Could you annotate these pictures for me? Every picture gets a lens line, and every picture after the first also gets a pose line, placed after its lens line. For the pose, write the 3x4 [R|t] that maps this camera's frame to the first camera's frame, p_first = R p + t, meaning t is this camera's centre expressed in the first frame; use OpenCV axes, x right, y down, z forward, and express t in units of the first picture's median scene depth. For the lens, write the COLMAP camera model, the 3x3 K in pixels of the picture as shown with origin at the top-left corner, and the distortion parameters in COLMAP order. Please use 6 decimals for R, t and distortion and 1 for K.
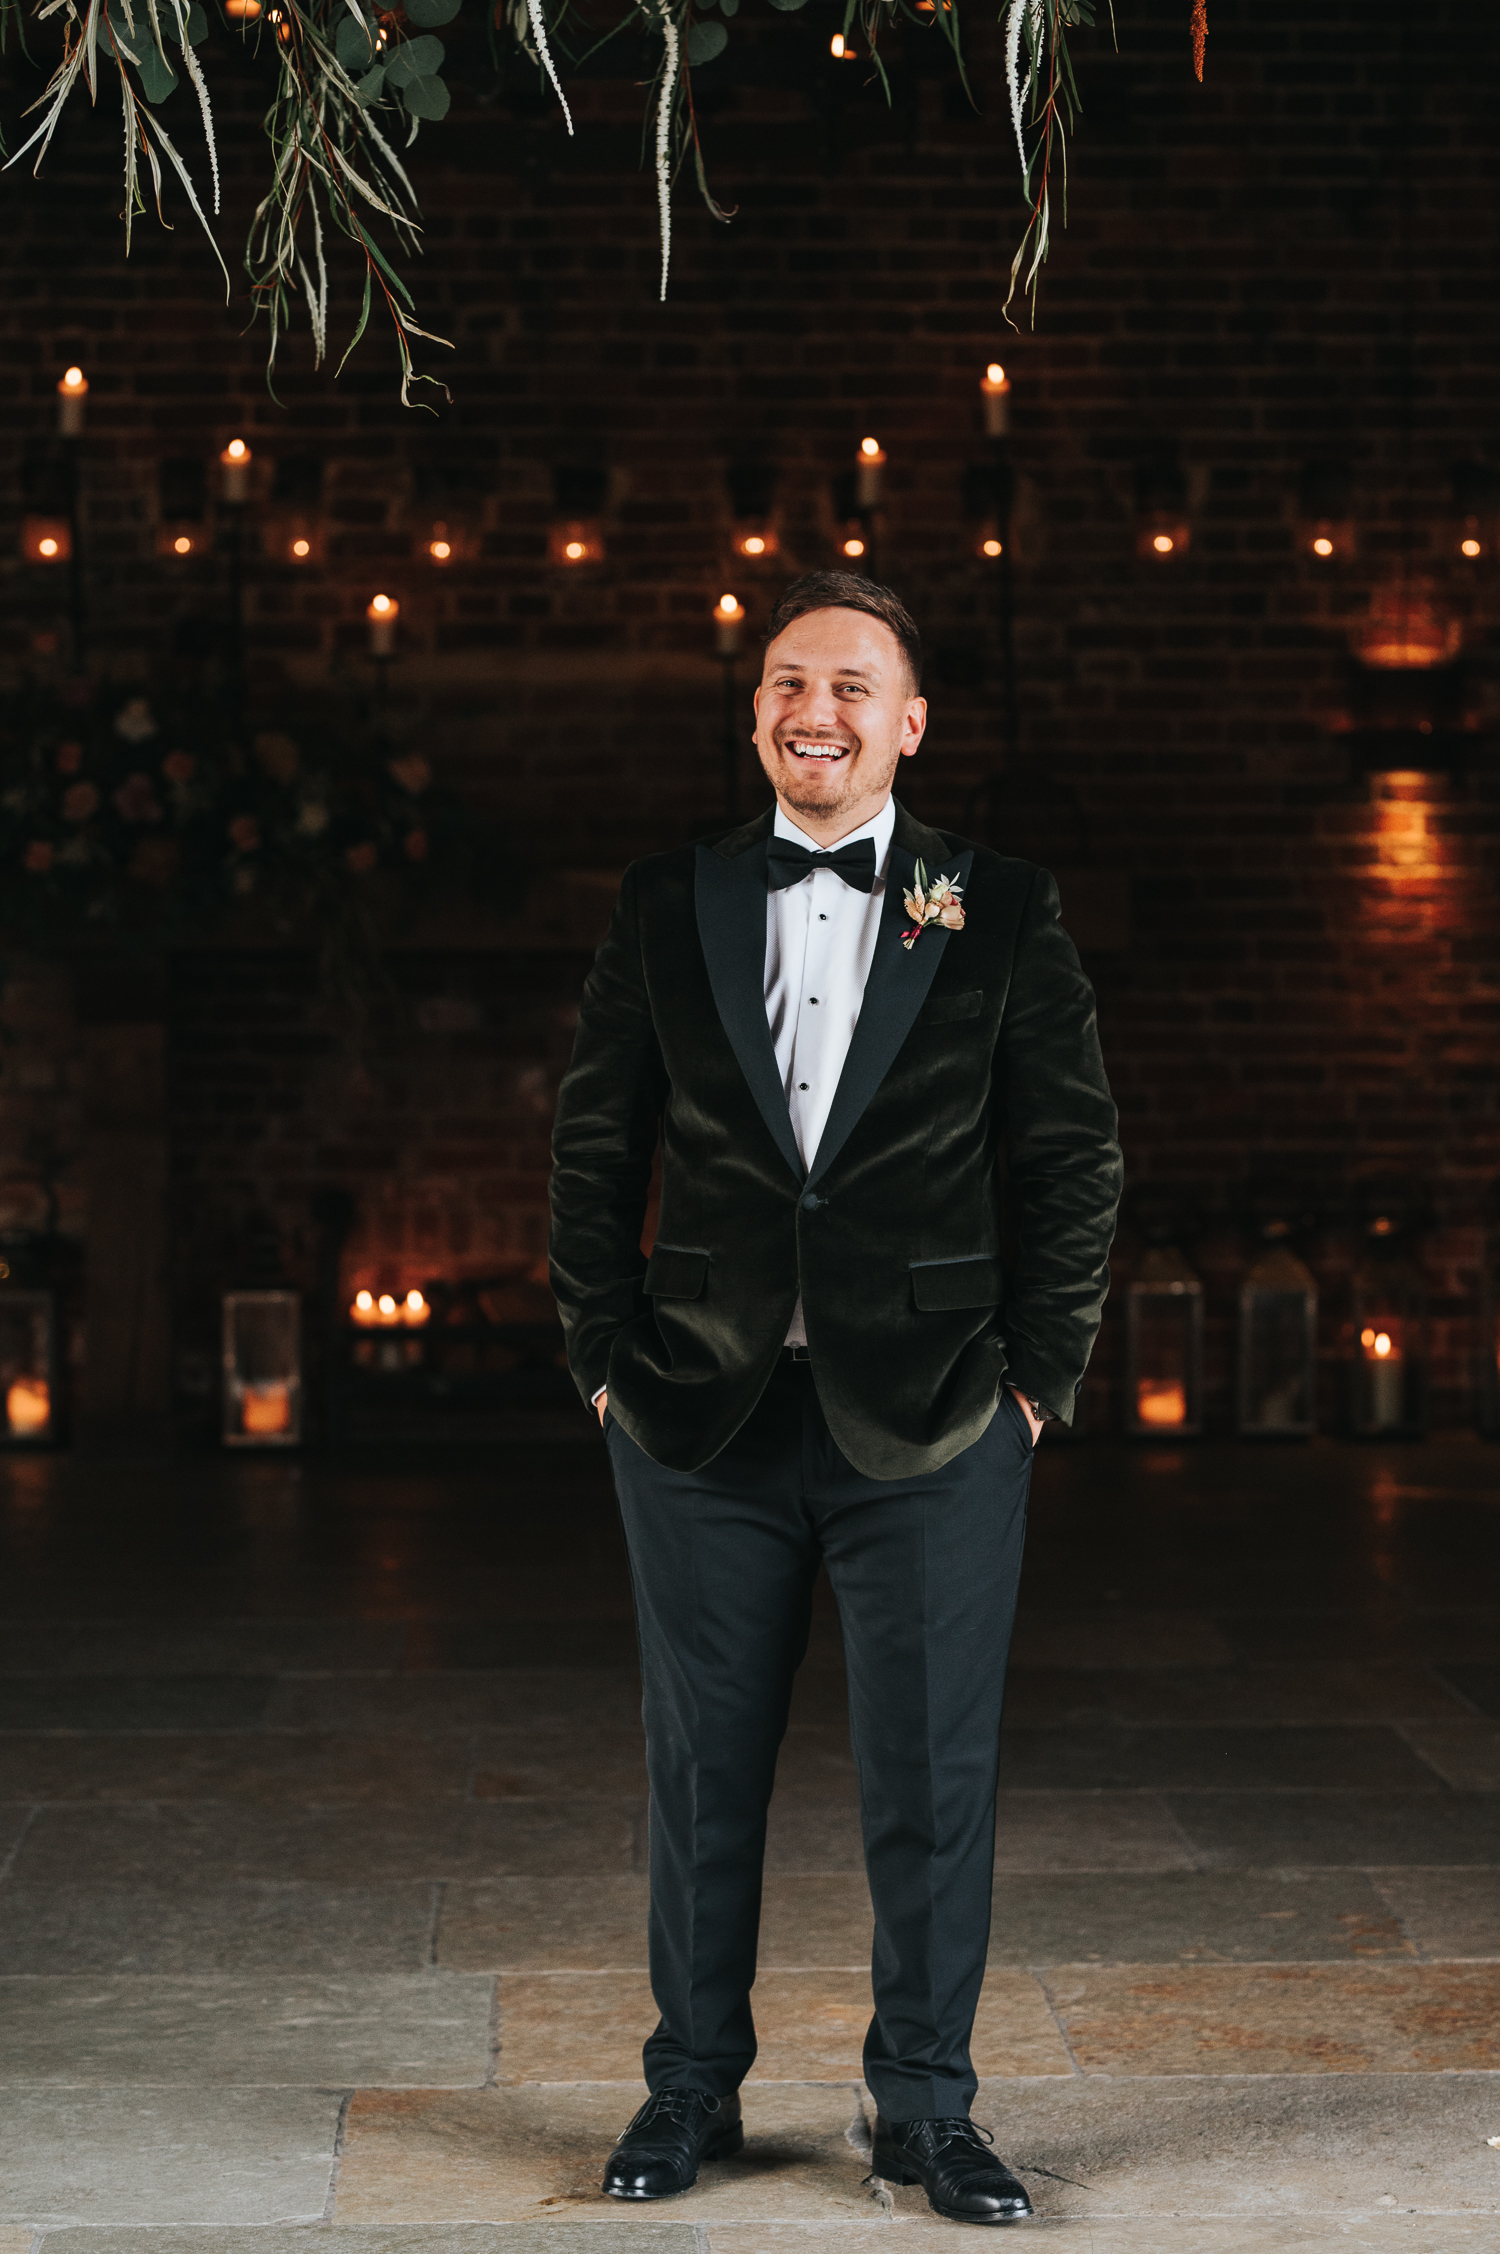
lens RADIAL K [[5963.2, 0, 690.7], [0, 5963.2, 1227.1], [0, 0, 1]] dist [0.003824, -0.339558]
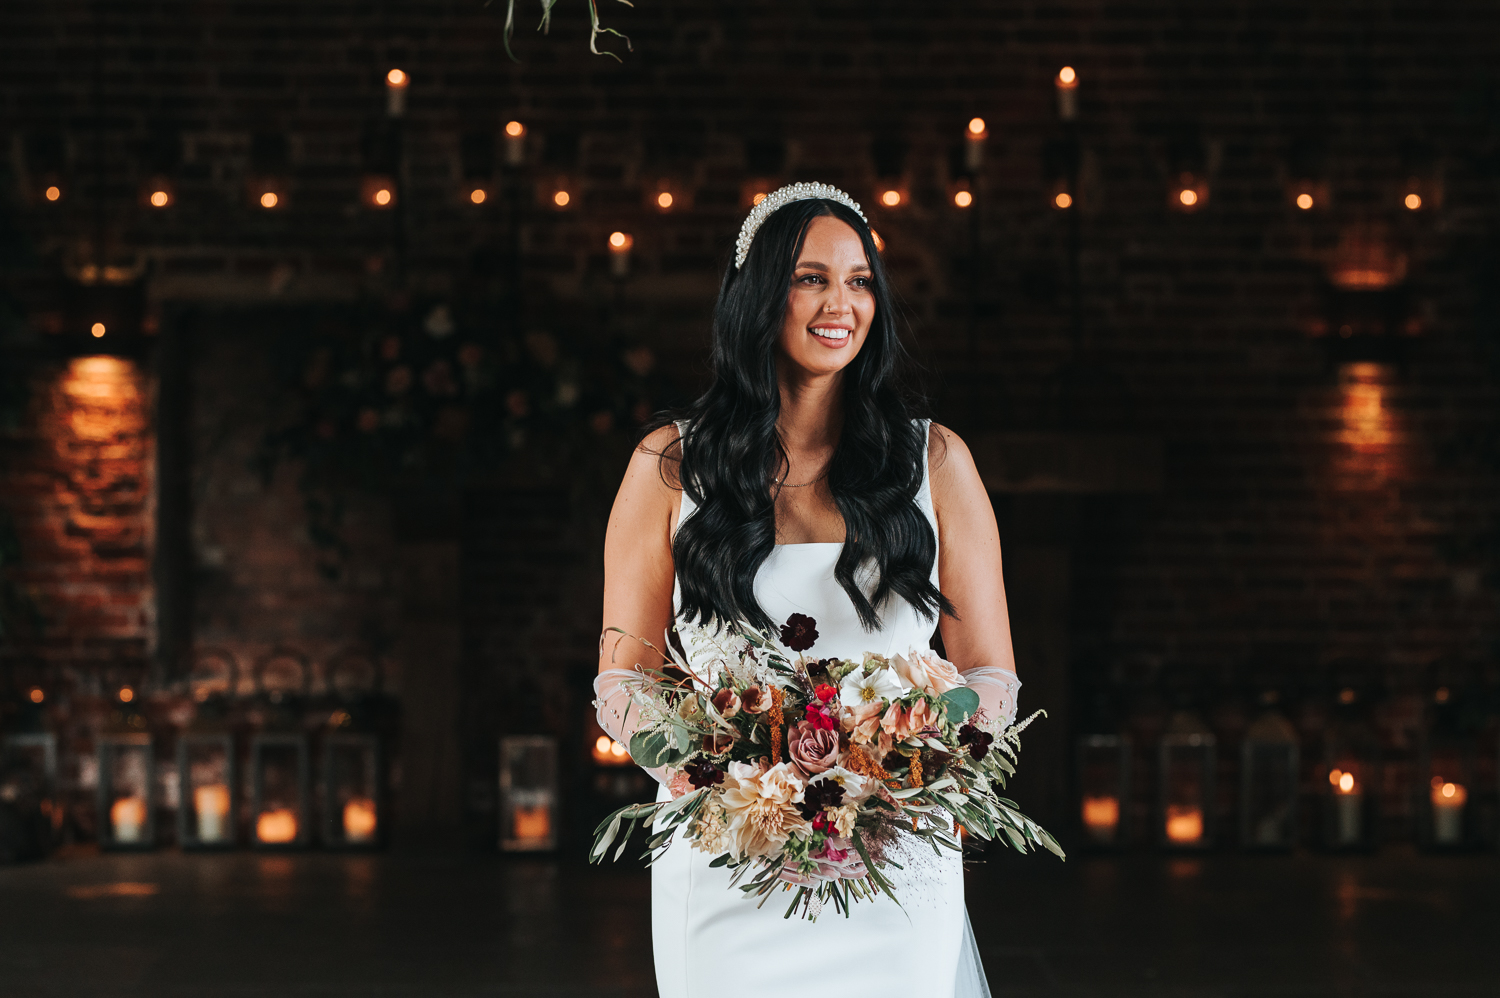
lens RADIAL K [[3686.2, 0, 751.8], [0, 3686.2, 527.1], [0, 0, 1]] dist [-0.021636, 0.540418]
pose [[0.999673, 0.006590, -0.024724, 0.000080], [-0.007418, 0.999409, -0.033558, -0.009508], [0.024489, 0.033731, 0.999131, 0.151251]]
